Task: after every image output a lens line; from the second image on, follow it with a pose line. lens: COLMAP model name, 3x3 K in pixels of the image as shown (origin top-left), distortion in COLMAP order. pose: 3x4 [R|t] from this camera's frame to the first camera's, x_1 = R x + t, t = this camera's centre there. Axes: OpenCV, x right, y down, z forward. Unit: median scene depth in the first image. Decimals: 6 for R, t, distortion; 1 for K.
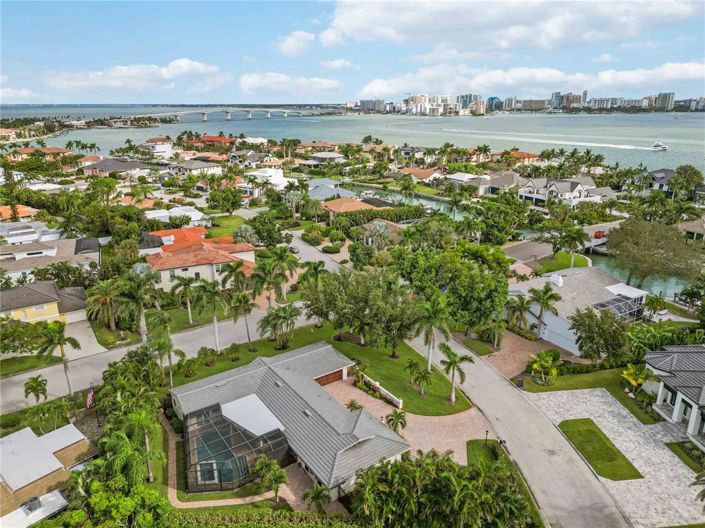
lens RADIAL K [[493.6, 0, 350.5], [0, 493.6, 266.0], [0, 0, 1]] dist [0.036785, -0.019344]
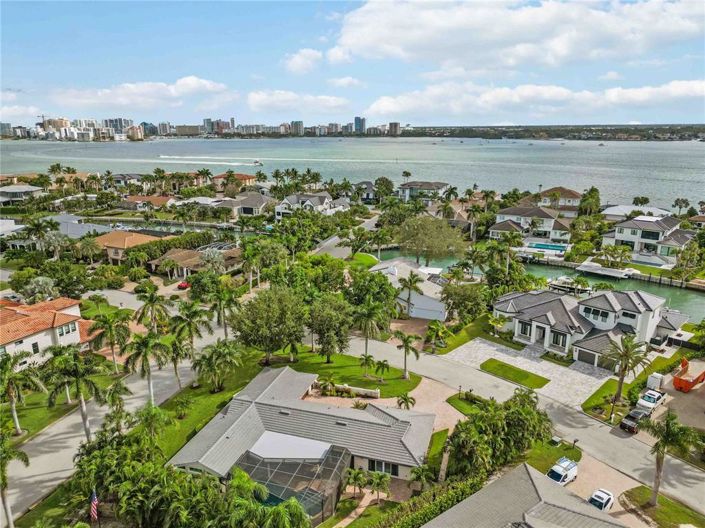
lens RADIAL K [[493.6, 0, 352.9], [0, 493.6, 264.7], [0, 0, 1]] dist [0.036785, -0.019344]
pose [[0.787537, -0.162814, 0.594371, -0.125834], [0.191566, 0.981365, 0.014999, -0.007953], [-0.585737, 0.102050, 0.804051, 0.023513]]
